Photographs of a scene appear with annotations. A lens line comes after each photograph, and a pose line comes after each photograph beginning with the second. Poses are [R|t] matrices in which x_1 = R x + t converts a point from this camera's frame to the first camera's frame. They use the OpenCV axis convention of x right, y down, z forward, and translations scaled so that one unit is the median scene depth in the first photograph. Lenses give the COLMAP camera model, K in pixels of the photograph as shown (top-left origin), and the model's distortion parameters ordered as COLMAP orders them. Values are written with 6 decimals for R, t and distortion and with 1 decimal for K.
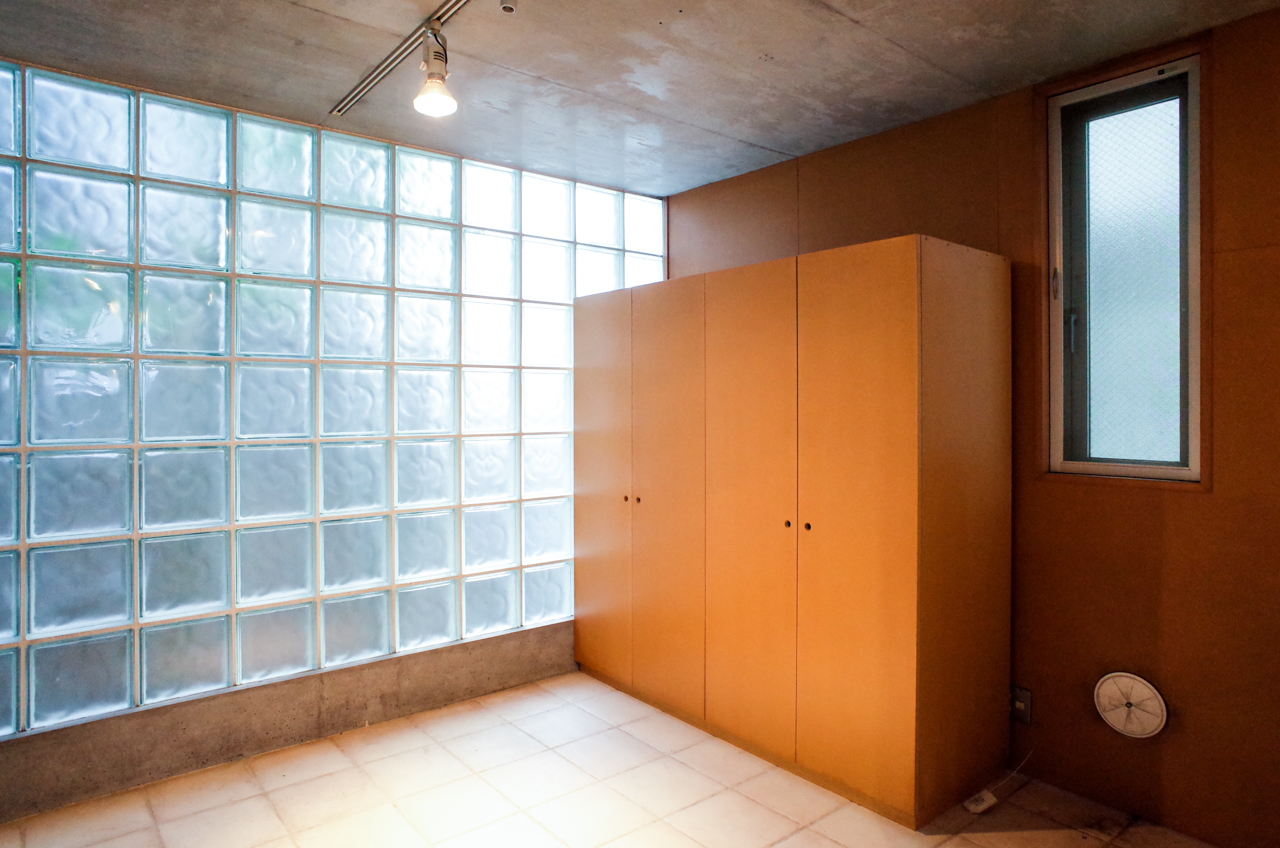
lens RADIAL K [[755.5, 0, 639.1], [0, 755.5, 407.0], [0, 0, 1]] dist [-0.025010, 0.004647]
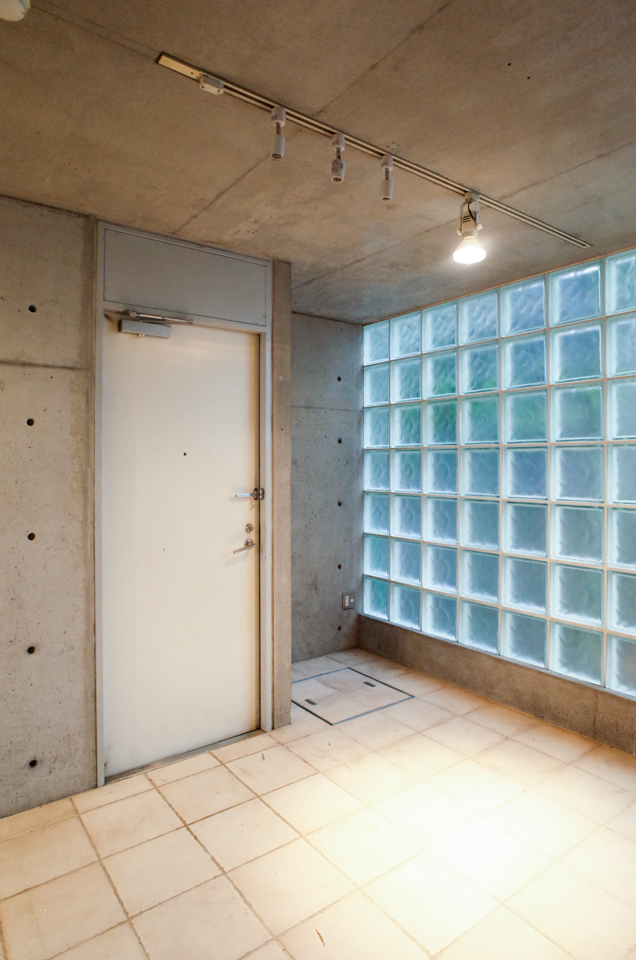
lens RADIAL K [[566.6, 0, 317.0], [0, 566.6, 463.5], [0, 0, 1]] dist [-0.025010, 0.004647]
pose [[-0.046255, -0.001612, -0.998928, 0.607143], [-0.006166, 0.999980, -0.001328, -0.023958], [0.998911, 0.006098, -0.046264, 0.638668]]
